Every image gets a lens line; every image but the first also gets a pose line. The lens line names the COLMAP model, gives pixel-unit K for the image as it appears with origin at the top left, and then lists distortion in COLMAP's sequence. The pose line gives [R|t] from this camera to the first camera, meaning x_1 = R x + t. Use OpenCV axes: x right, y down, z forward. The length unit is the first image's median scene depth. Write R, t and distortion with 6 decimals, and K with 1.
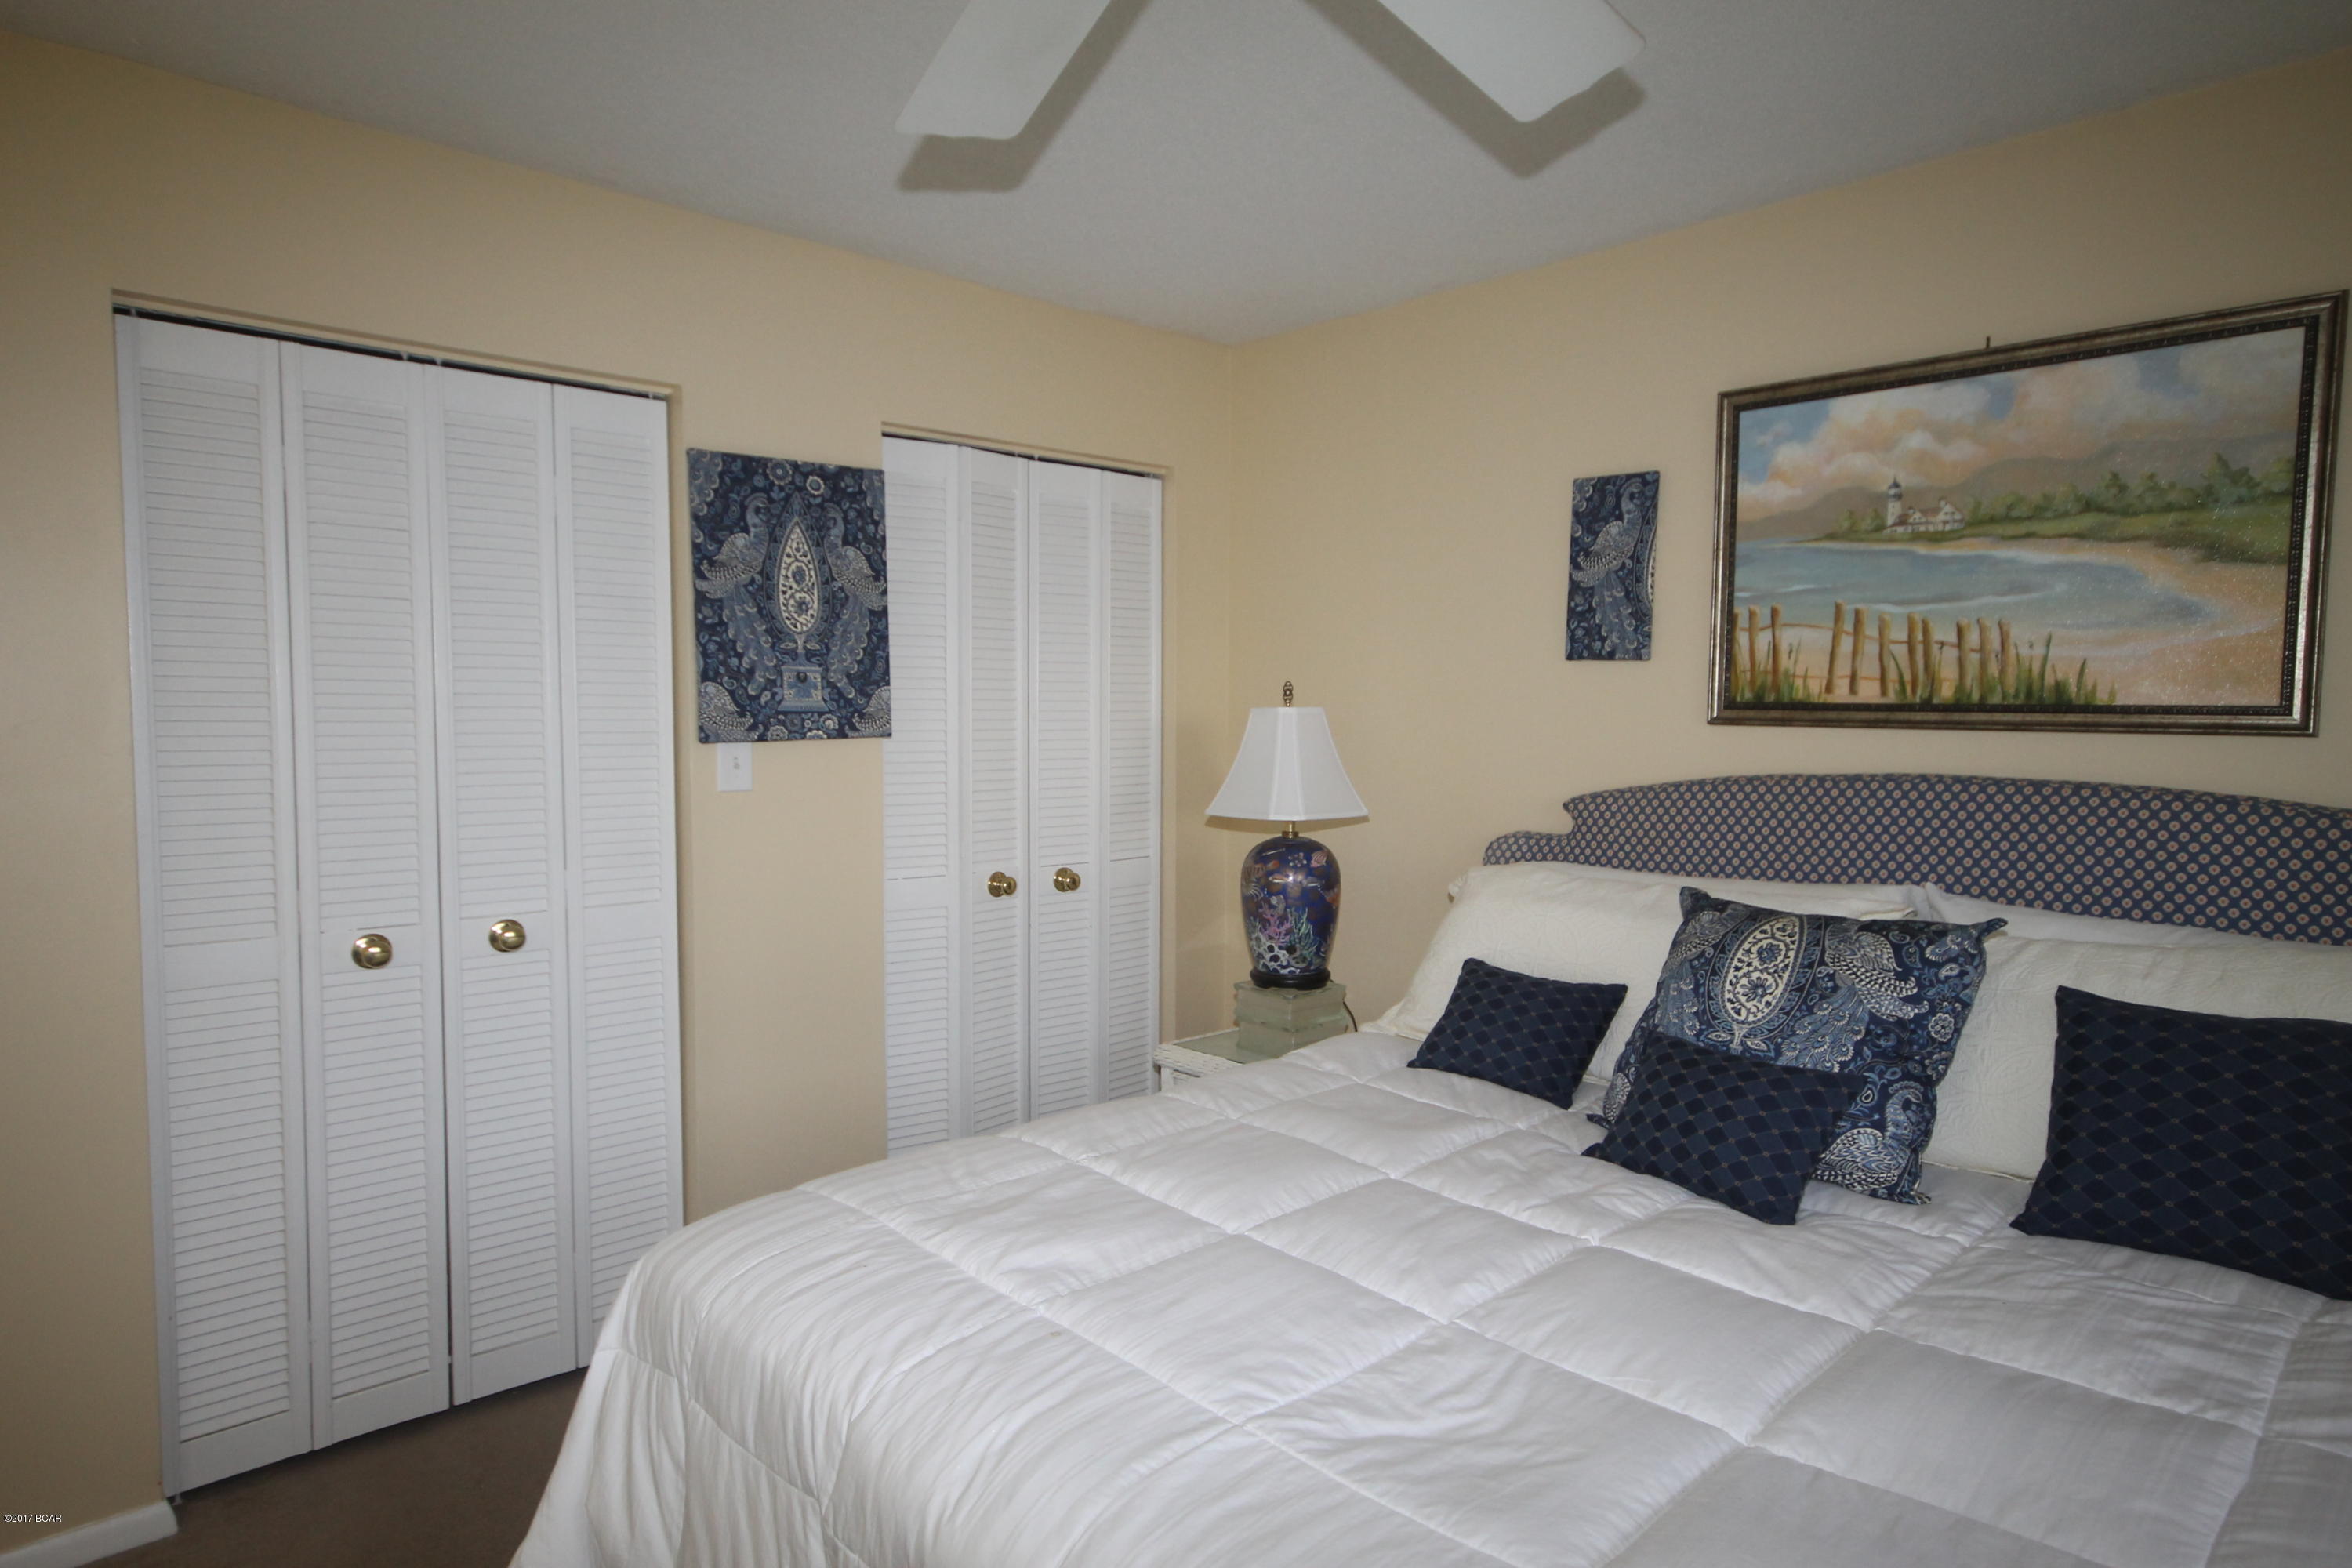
lens RADIAL K [[1345.8, 0, 1213.2], [0, 1345.8, 787.6], [0, 0, 1]] dist [0.004926, 0.013809]
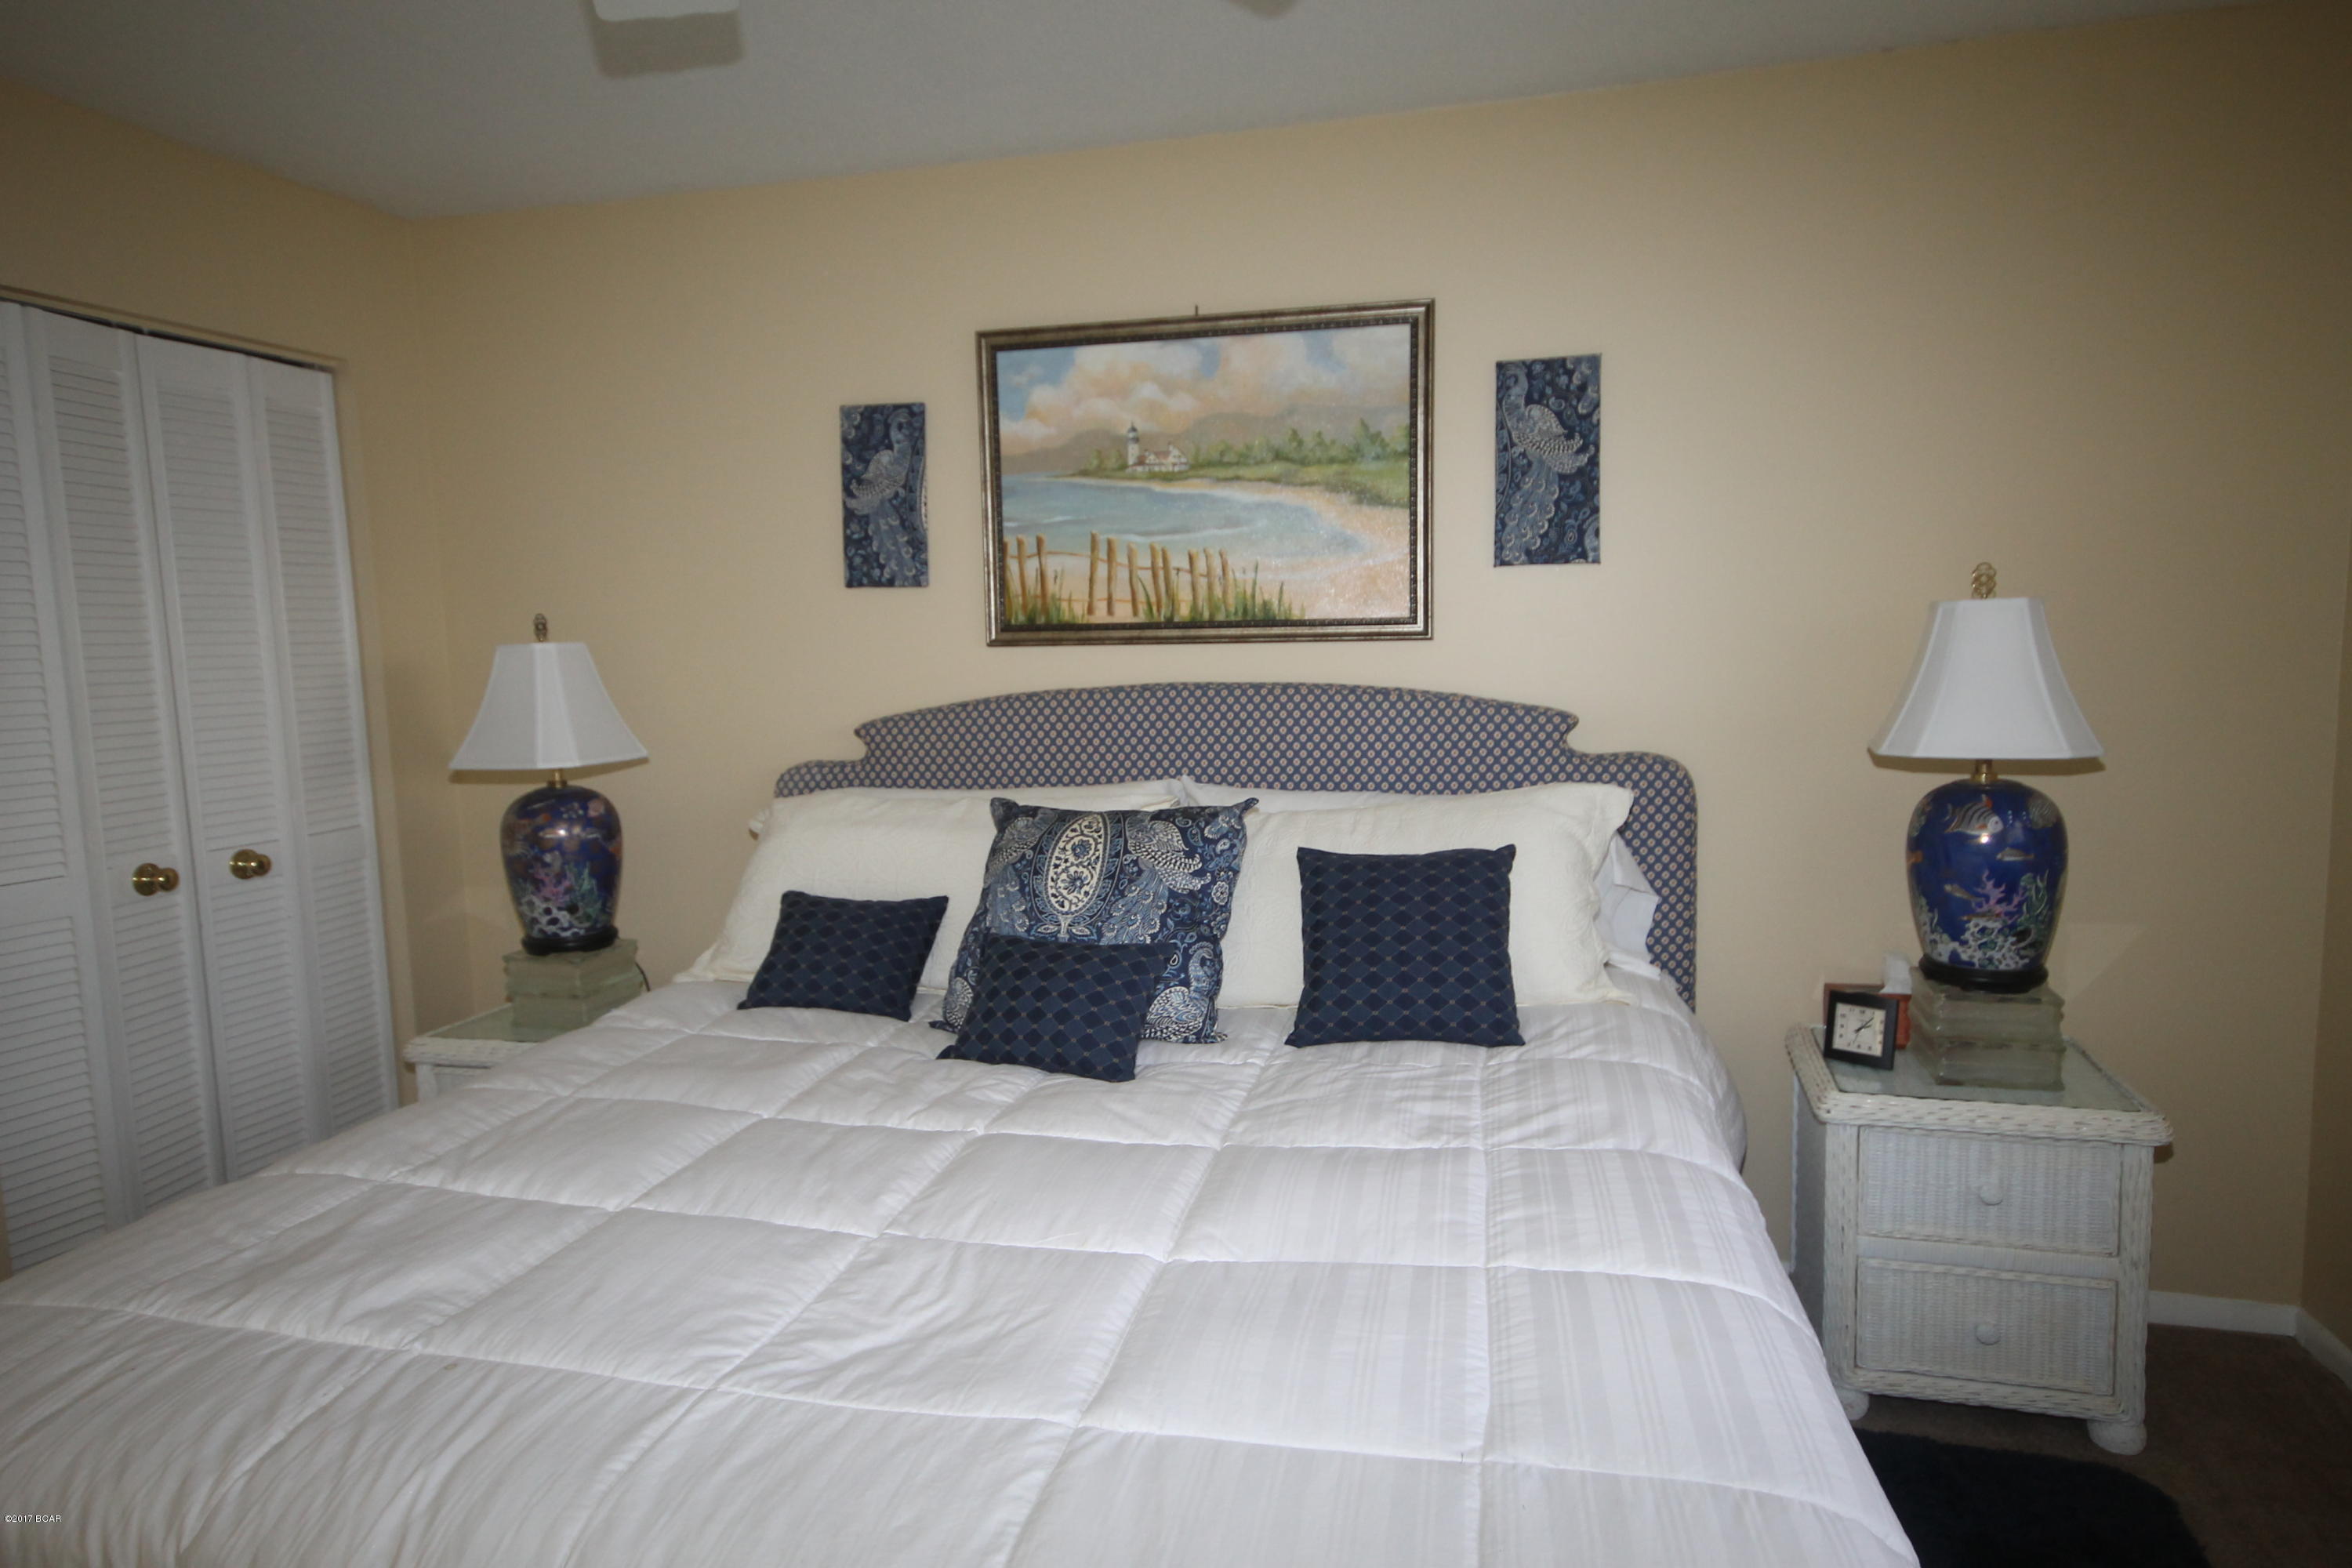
lens RADIAL K [[1345.8, 0, 1181.9], [0, 1345.8, 782.3], [0, 0, 1]] dist [0.004926, 0.013809]
pose [[0.846083, -0.085002, 0.526230, -0.083146], [0.060700, 0.996146, 0.063313, 0.002451], [-0.529584, -0.021626, 0.847982, 0.011480]]
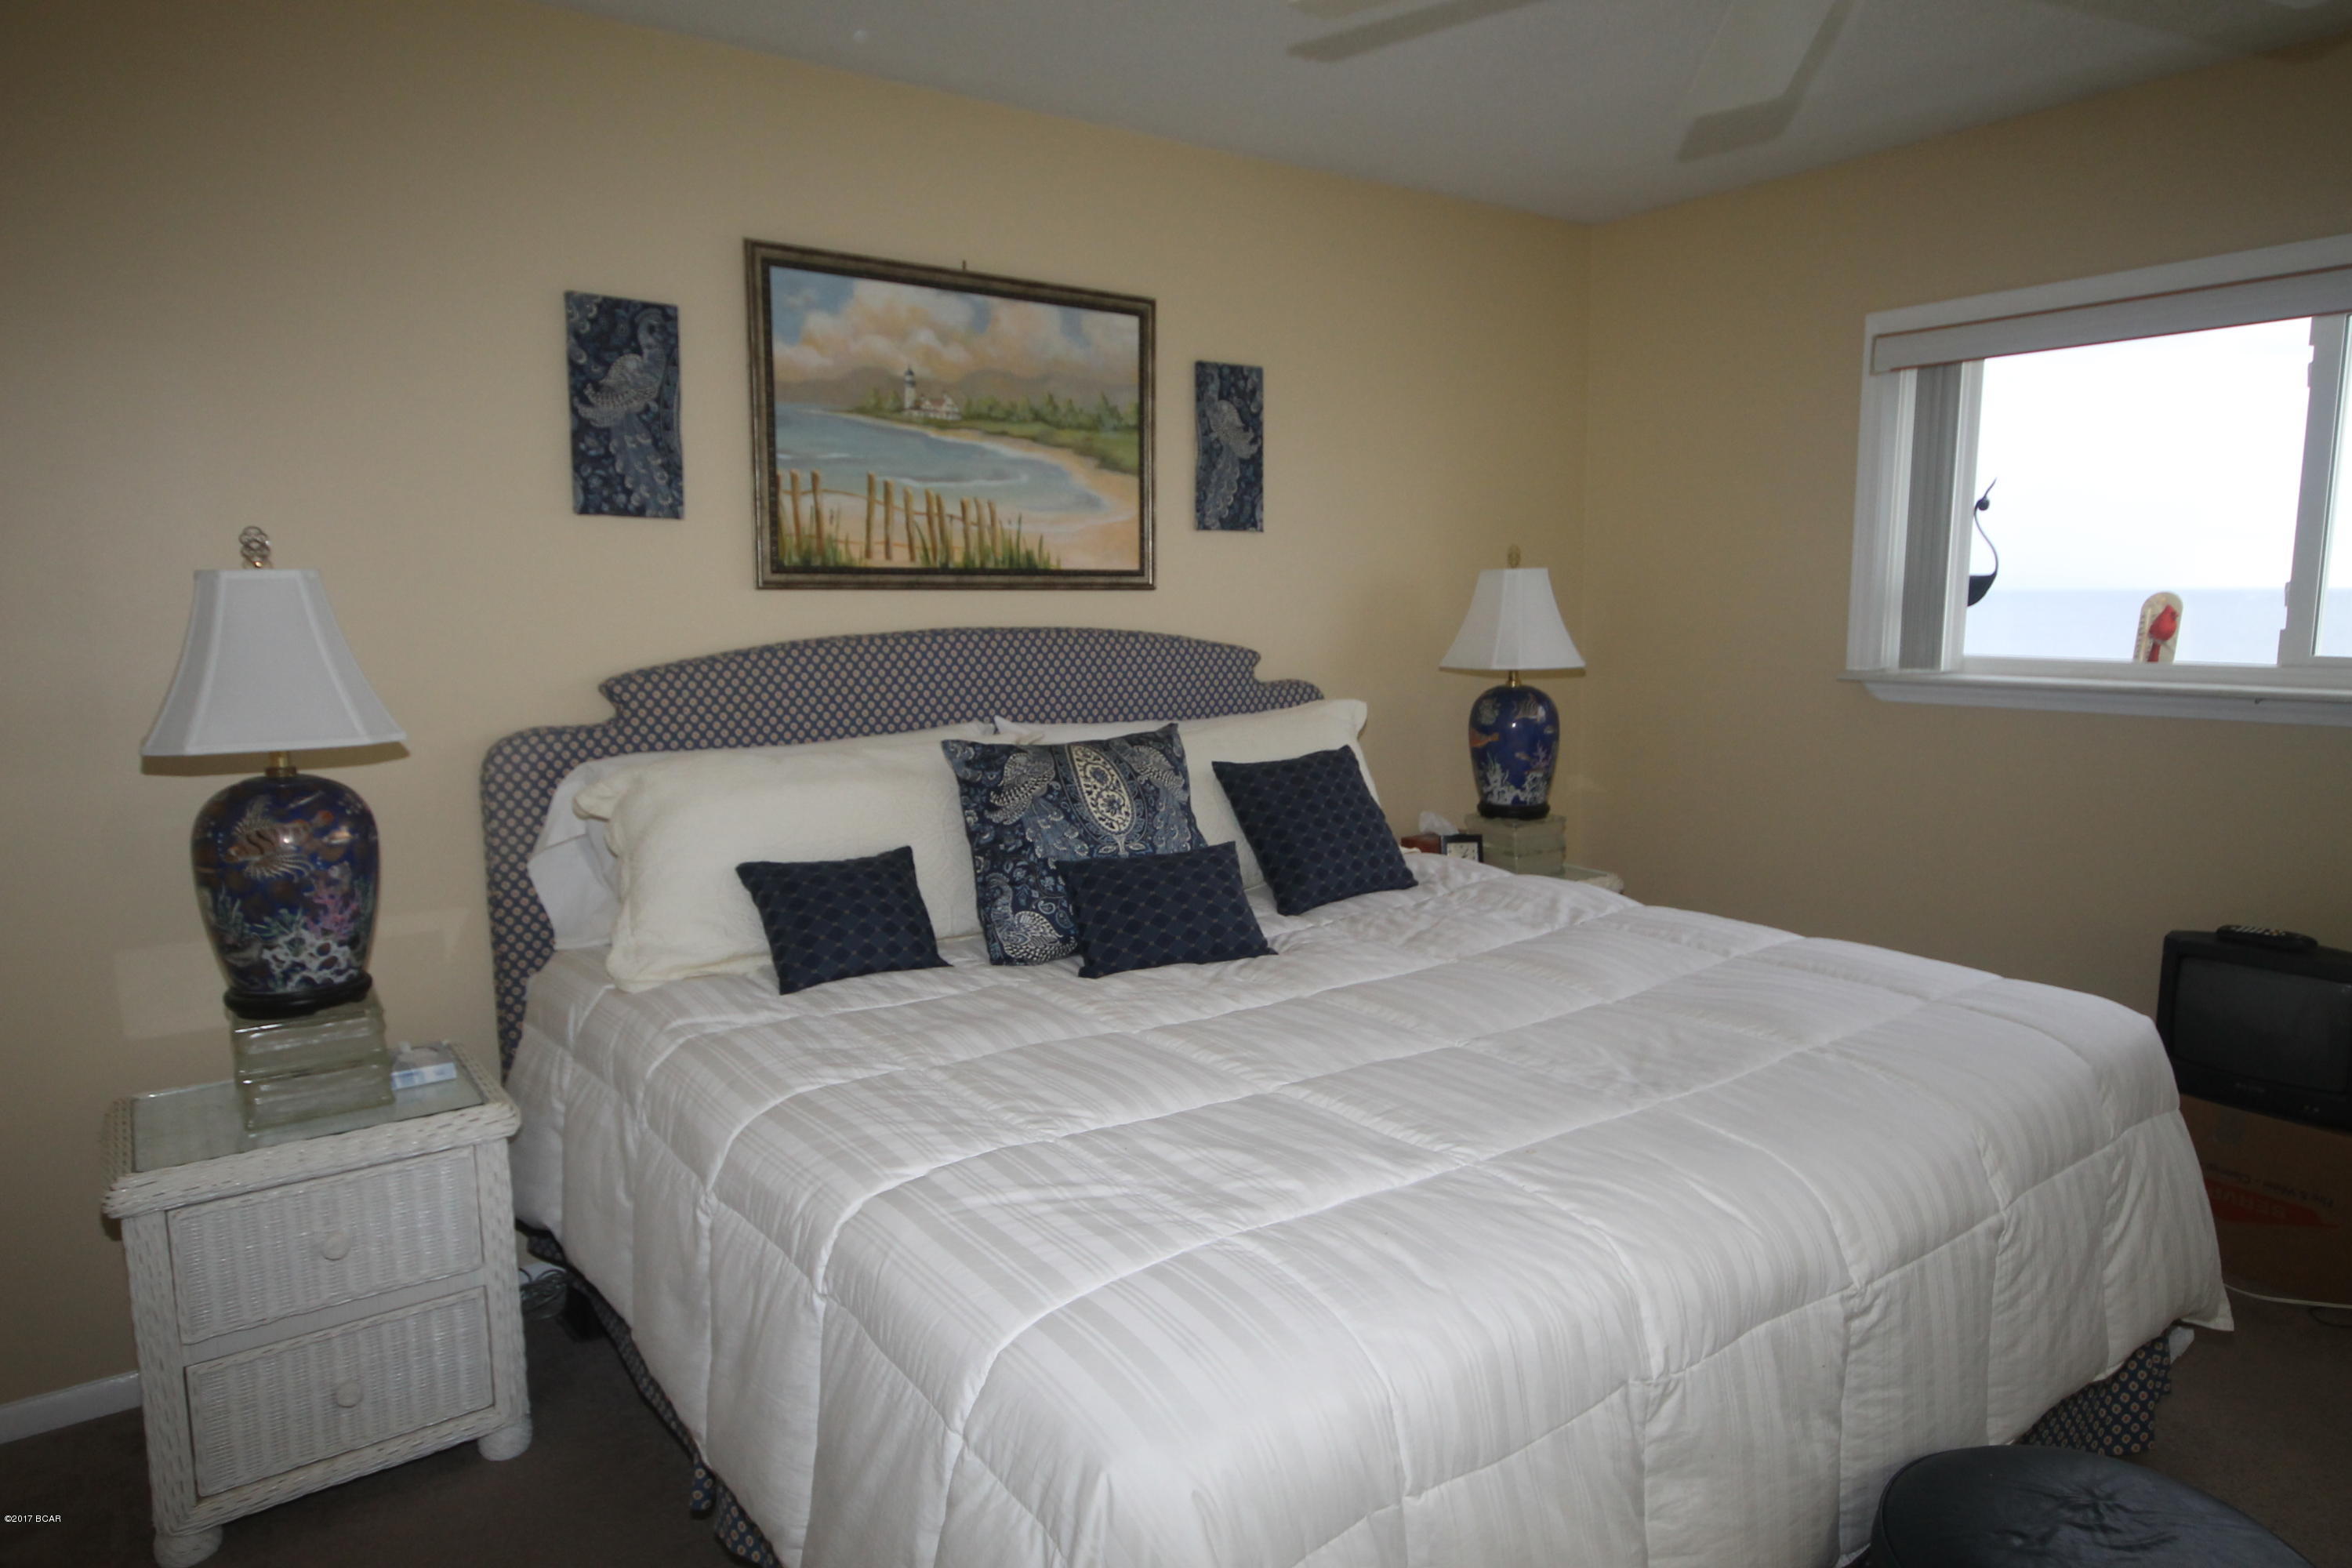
lens RADIAL K [[1444.1, 0, 1189.0], [0, 1444.1, 772.4], [0, 0, 1]] dist [0.020858, -0.002985]
pose [[0.152344, -0.131798, 0.979500, -0.705959], [0.065259, 0.990247, 0.123094, -0.027575], [-0.986171, 0.045168, 0.159459, 0.606595]]
